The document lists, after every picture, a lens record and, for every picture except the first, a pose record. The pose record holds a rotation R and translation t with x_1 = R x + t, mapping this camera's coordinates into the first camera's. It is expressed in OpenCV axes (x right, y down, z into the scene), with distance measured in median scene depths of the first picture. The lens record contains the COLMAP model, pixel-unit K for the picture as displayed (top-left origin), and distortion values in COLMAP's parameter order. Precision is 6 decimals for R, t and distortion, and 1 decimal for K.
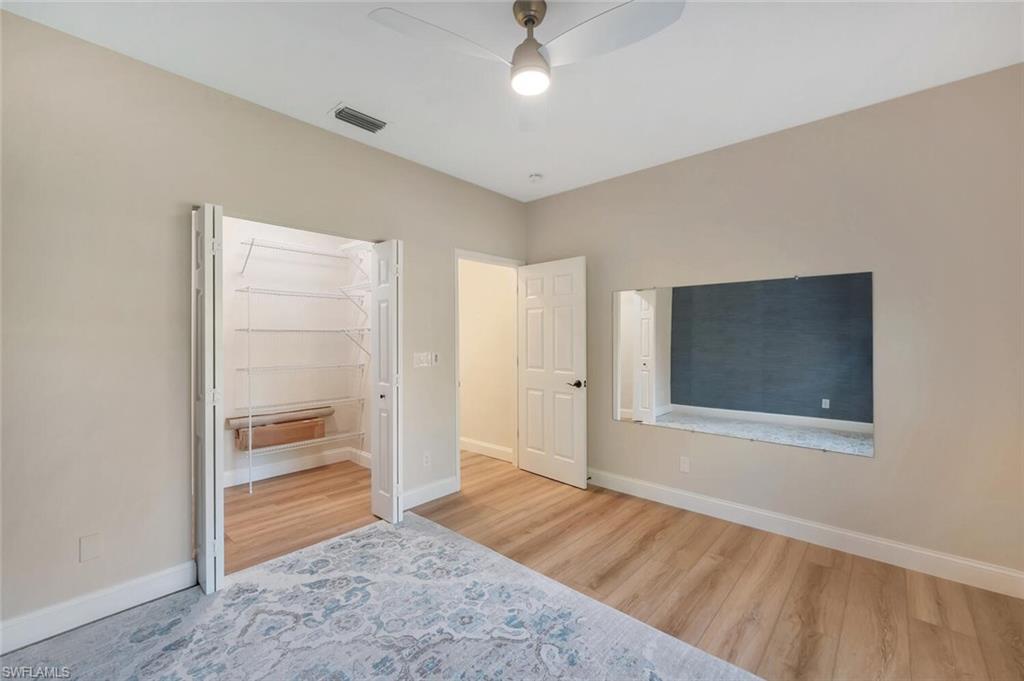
lens RADIAL K [[419.9, 0, 511.6], [0, 419.9, 338.7], [0, 0, 1]] dist [0.000523, -0.000238]
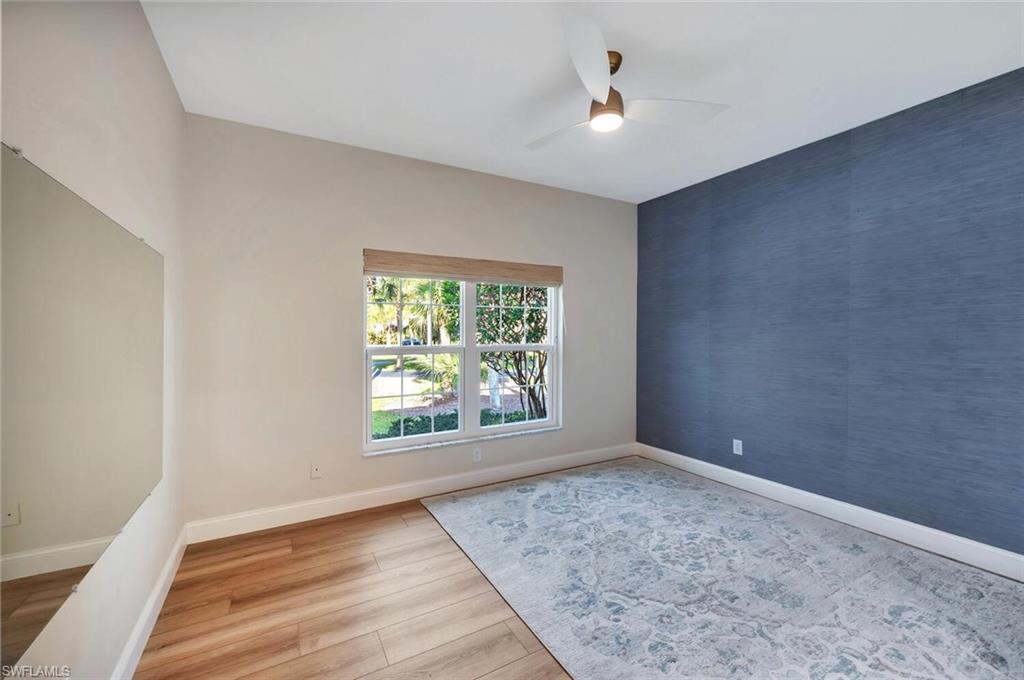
lens RADIAL K [[419.9, 0, 515.2], [0, 419.9, 336.7], [0, 0, 1]] dist [0.000523, -0.000238]
pose [[-0.951105, 0.001264, 0.308866, -0.080270], [0.004151, 0.999954, 0.008689, 0.007923], [-0.308840, 0.009546, -0.951066, 2.079087]]
